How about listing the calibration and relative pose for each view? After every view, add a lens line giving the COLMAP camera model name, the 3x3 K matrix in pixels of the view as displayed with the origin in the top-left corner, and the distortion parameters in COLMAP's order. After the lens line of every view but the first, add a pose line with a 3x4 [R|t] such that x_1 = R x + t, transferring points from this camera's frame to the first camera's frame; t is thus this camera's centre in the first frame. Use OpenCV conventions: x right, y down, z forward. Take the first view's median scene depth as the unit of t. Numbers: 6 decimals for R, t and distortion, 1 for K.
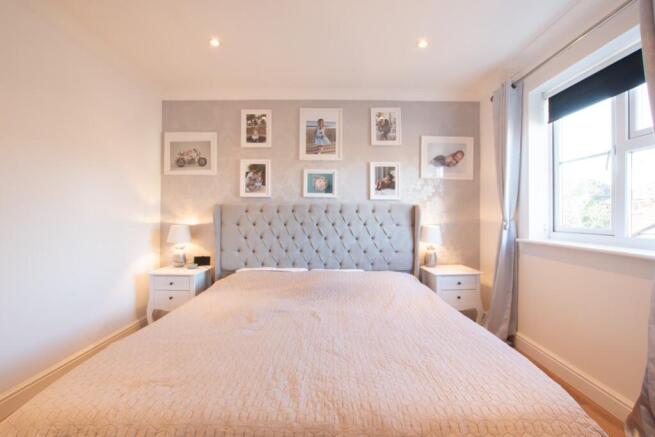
lens RADIAL K [[282.9, 0, 328.5], [0, 282.9, 215.5], [0, 0, 1]] dist [0.000030, -0.005401]
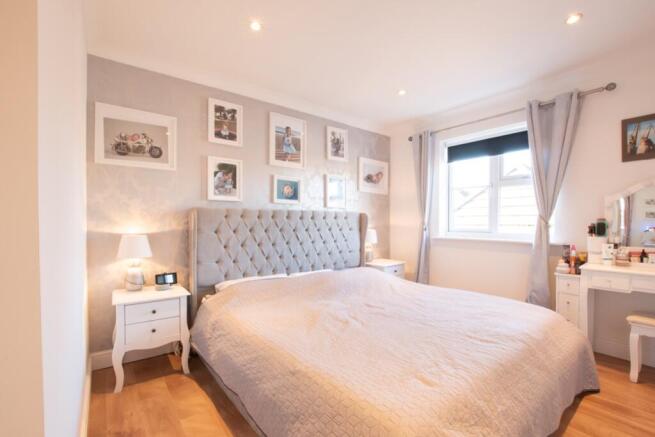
lens RADIAL K [[282.9, 0, 327.5], [0, 282.9, 223.9], [0, 0, 1]] dist [0.014651, -0.005730]
pose [[0.801207, -0.006194, 0.598355, -0.535333], [0.000348, 0.999951, 0.009884, -0.001162], [-0.598387, -0.007711, 0.801170, 0.094629]]
